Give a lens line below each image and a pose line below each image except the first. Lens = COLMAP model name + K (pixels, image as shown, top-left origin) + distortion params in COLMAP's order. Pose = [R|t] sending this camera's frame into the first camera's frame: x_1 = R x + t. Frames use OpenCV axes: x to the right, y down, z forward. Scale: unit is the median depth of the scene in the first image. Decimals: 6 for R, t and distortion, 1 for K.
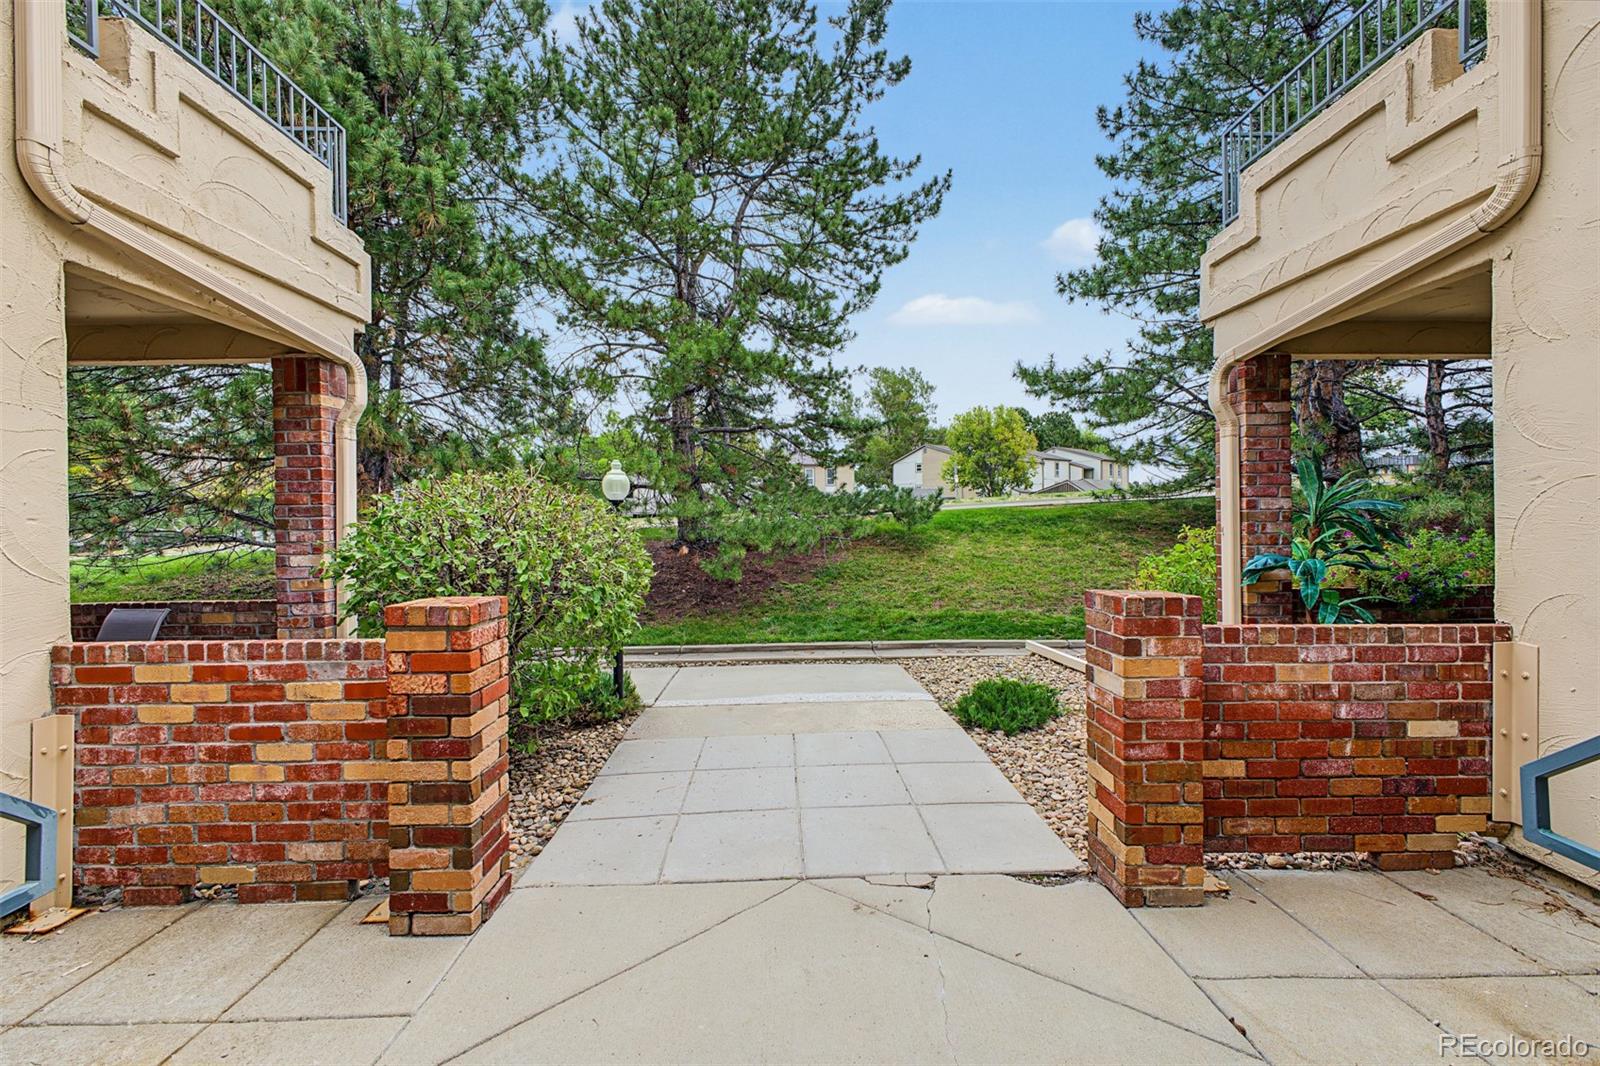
lens RADIAL K [[643.9, 0, 801.8], [0, 643.9, 523.5], [0, 0, 1]] dist [0.020182, -0.007972]
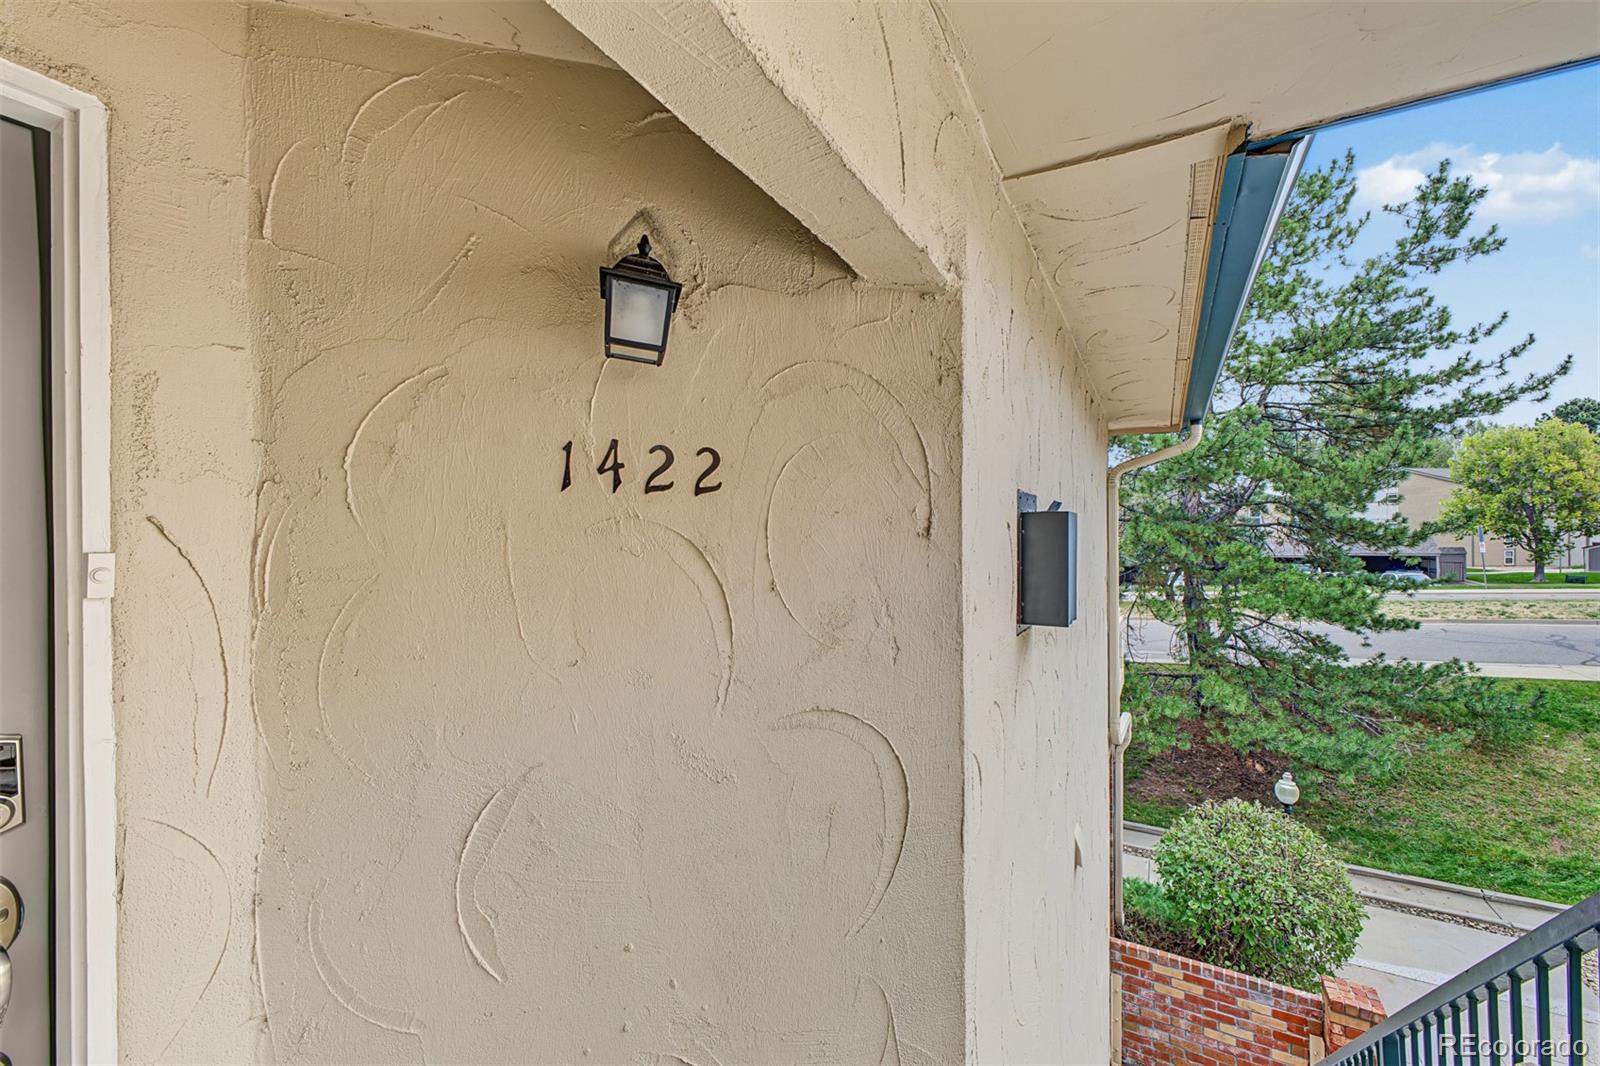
lens RADIAL K [[643.9, 0, 793.4], [0, 643.9, 541.6], [0, 0, 1]] dist [0.020182, -0.007972]
pose [[0.853924, 0.007662, -0.520342, -0.926477], [-0.009273, 0.999957, -0.000492, -1.144175], [0.520316, 0.005245, 0.853958, -1.430903]]
